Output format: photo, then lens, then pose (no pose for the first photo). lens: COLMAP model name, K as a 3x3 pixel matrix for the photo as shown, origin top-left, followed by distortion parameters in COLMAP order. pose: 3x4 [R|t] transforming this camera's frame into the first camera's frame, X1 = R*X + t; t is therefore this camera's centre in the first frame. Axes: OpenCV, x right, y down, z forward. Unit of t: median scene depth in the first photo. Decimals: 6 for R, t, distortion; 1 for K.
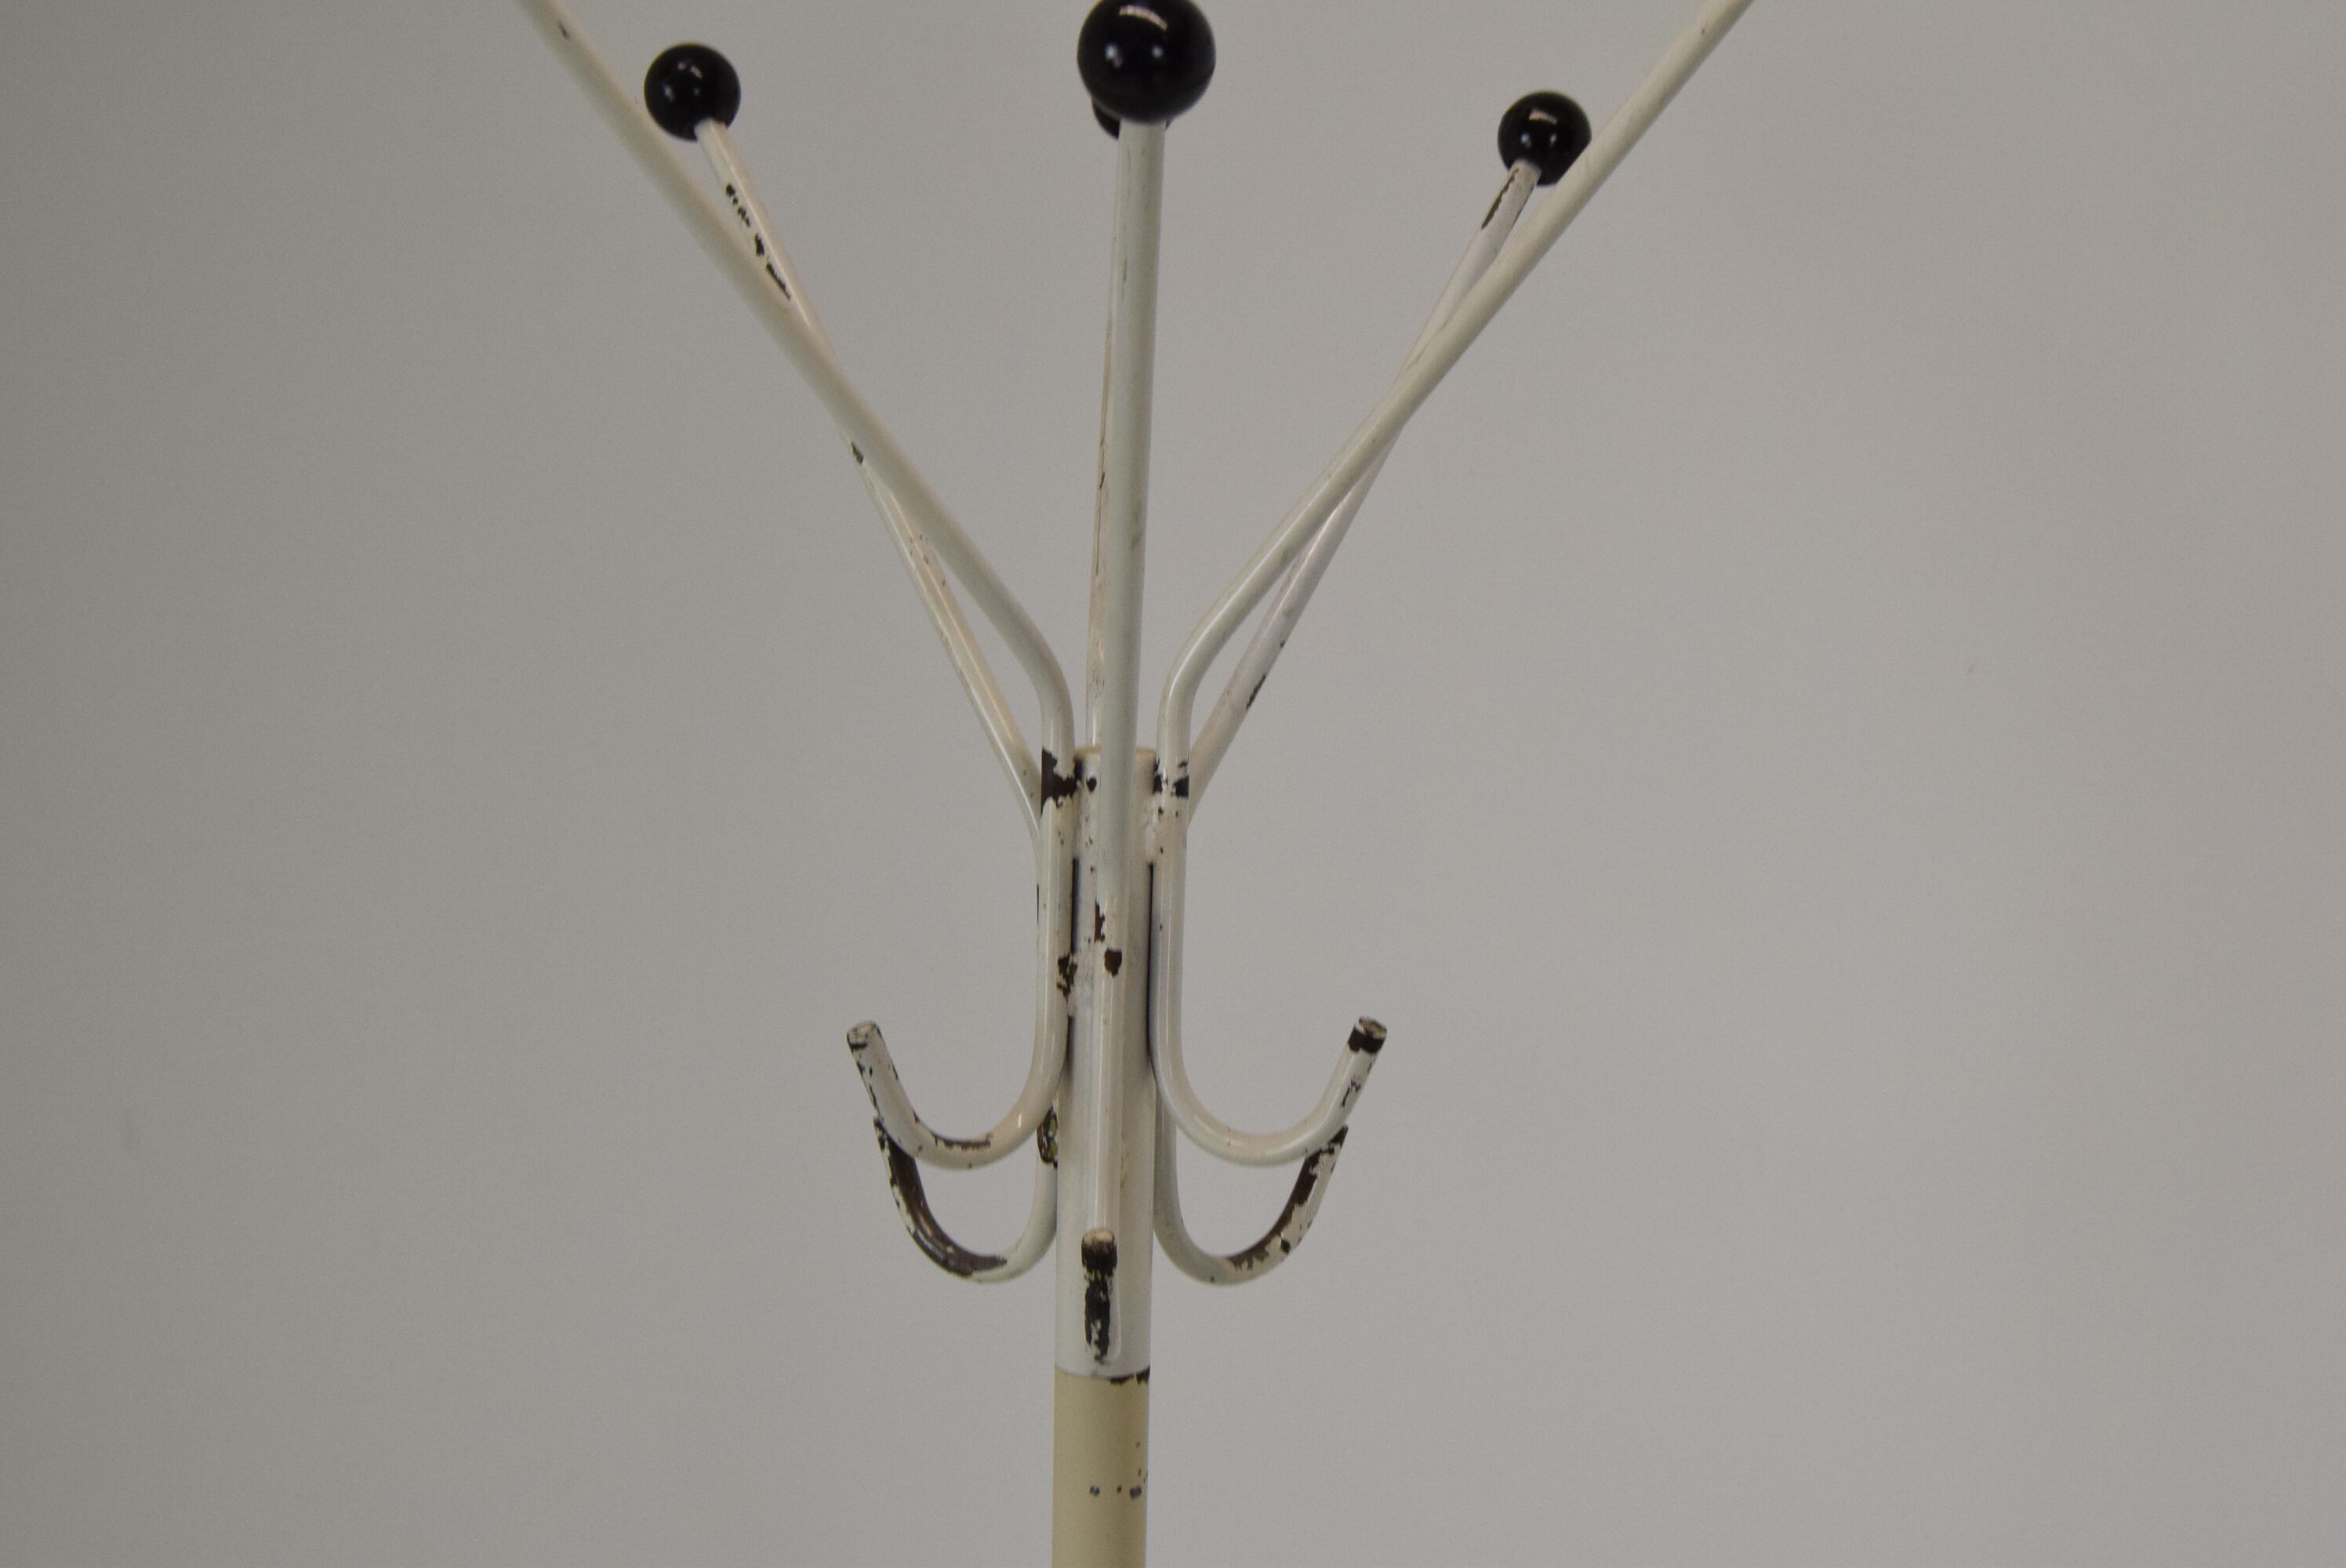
lens RADIAL K [[2889.5, 0, 1183.1], [0, 2889.5, 778.9], [0, 0, 1]] dist [-0.051387, 0.000000]
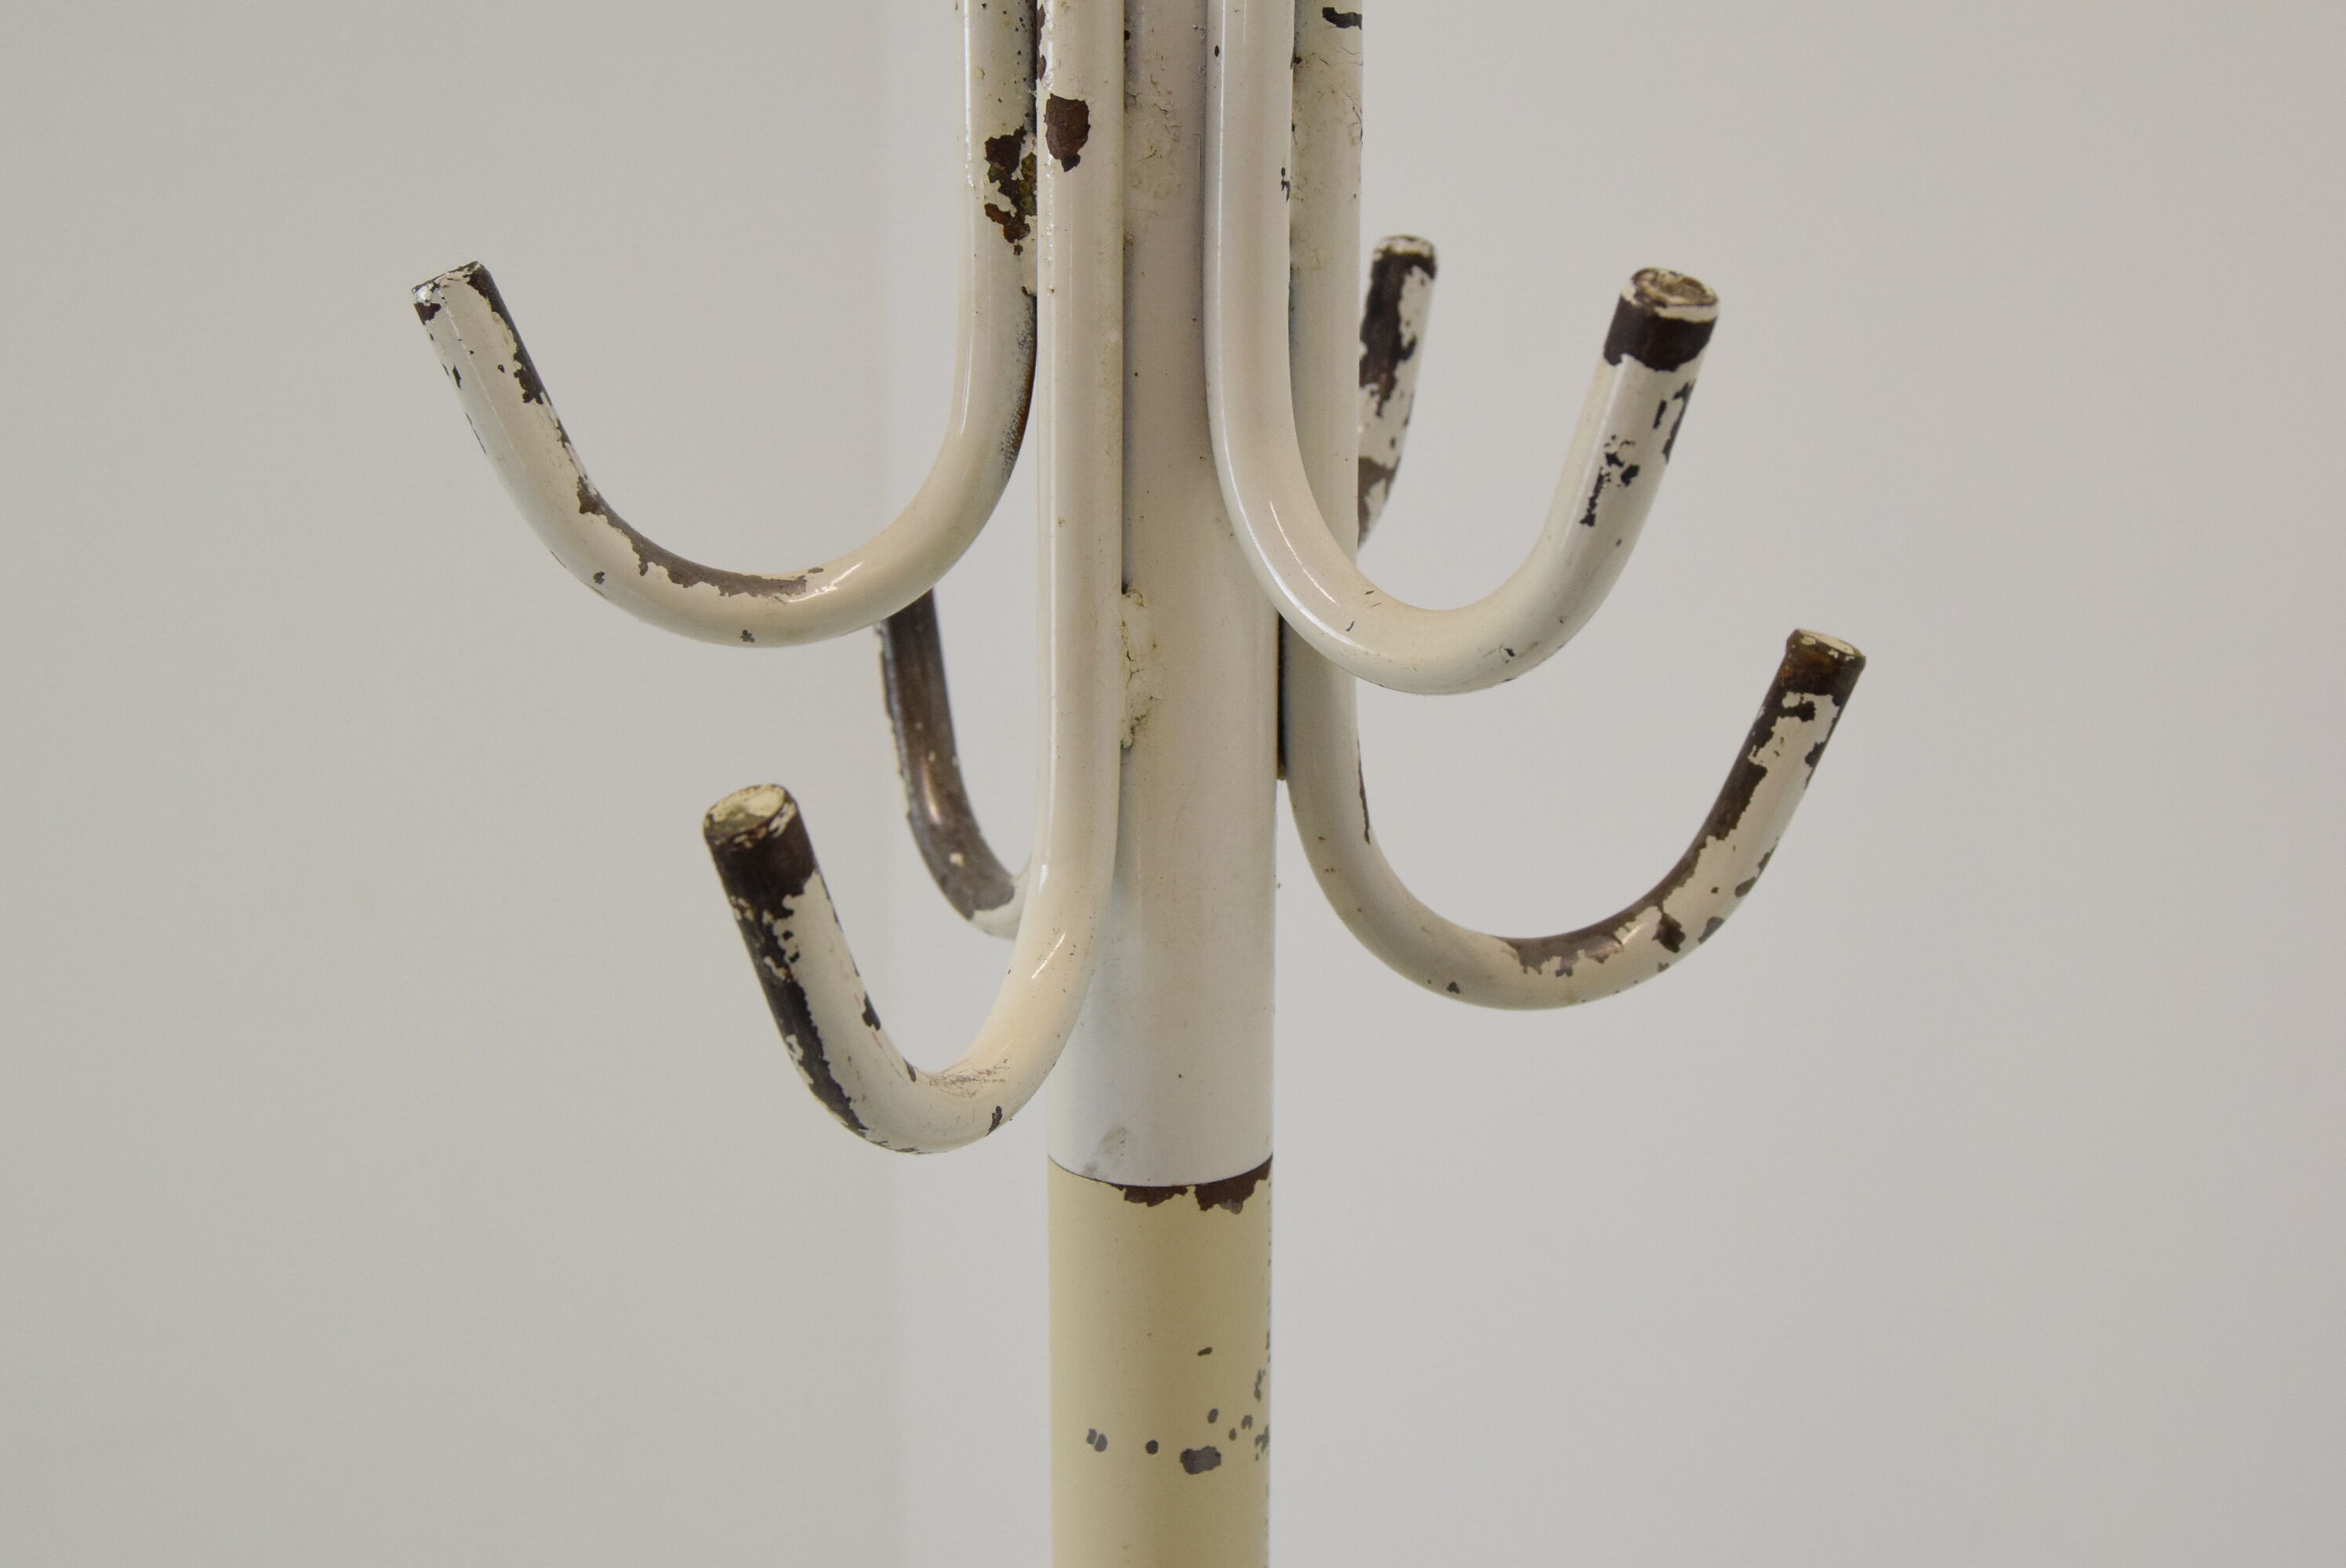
lens RADIAL K [[2889.5, 0, 1159.5], [0, 2889.5, 774.7], [0, 0, 1]] dist [-0.051387, 0.000000]
pose [[0.868891, 0.086277, -0.487426, 0.179795], [-0.037848, 0.993390, 0.108368, 0.105071], [0.493554, -0.075712, 0.866414, 0.655701]]
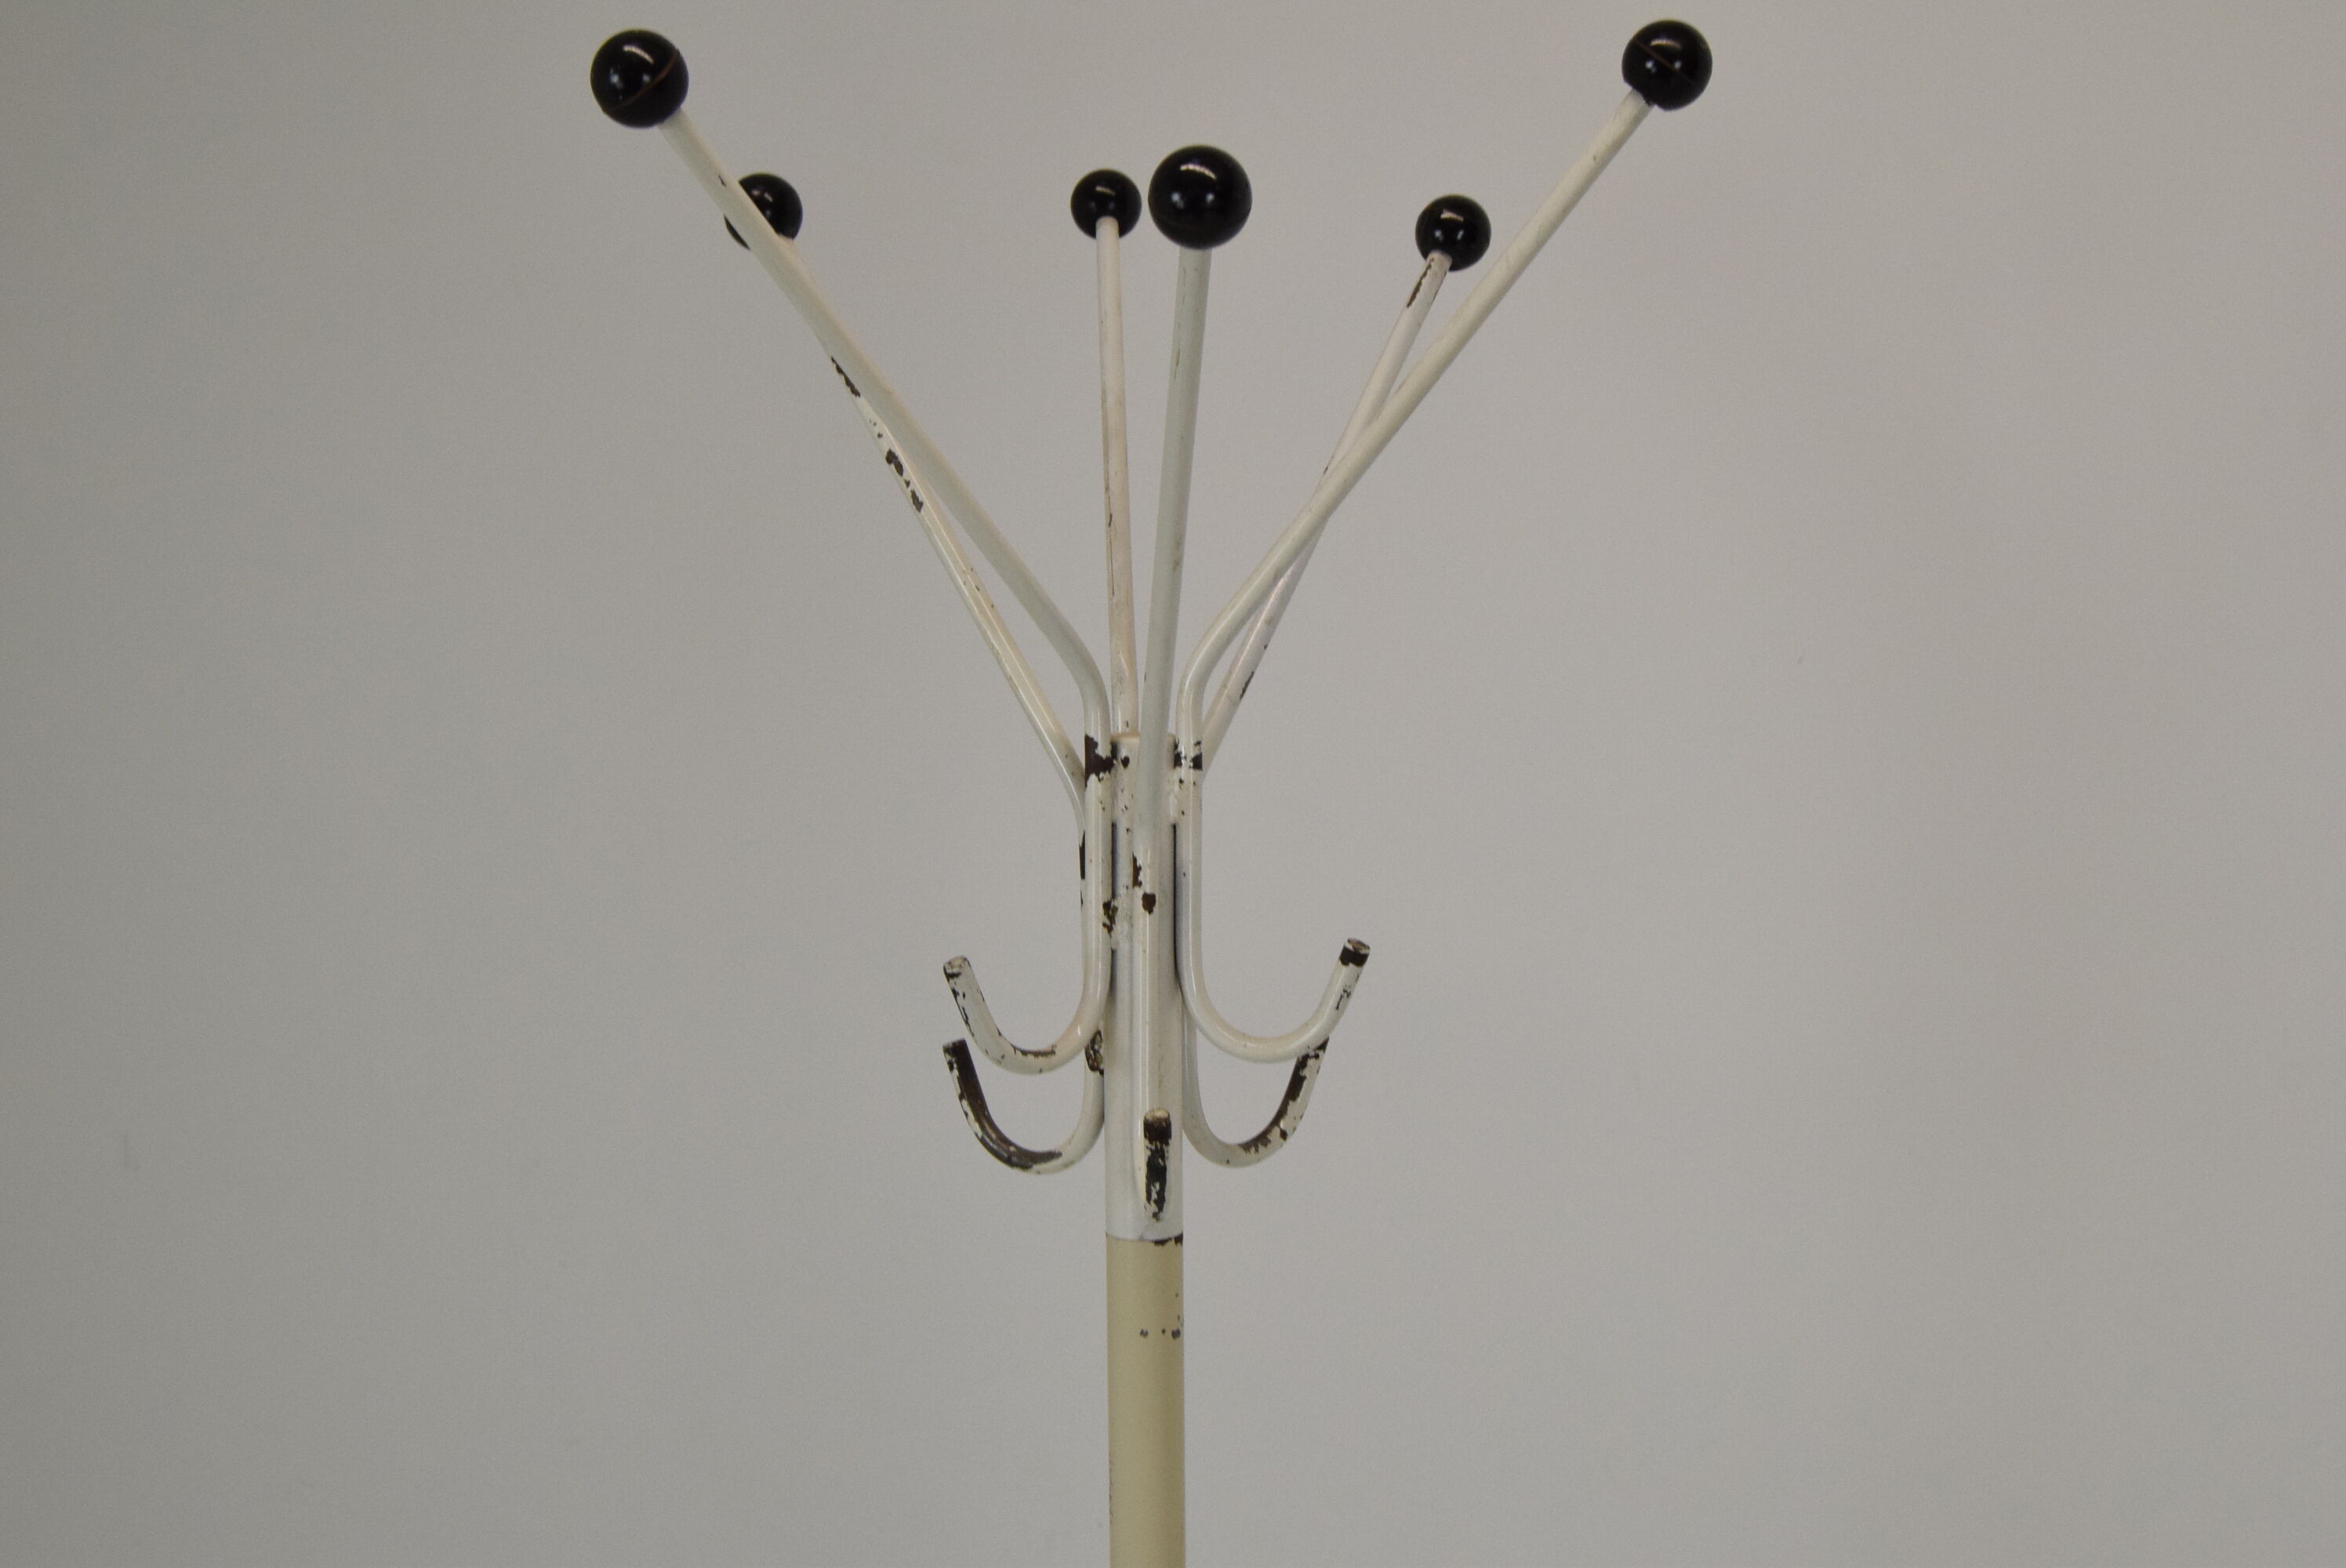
lens RADIAL K [[2889.5, 0, 1176.2], [0, 2889.5, 775.7], [0, 0, 1]] dist [-0.051387, 0.000000]
pose [[0.997293, -0.036722, 0.063701, -0.088833], [0.037742, 0.999177, -0.014871, 0.026982], [-0.063102, 0.017235, 0.997858, -0.247189]]
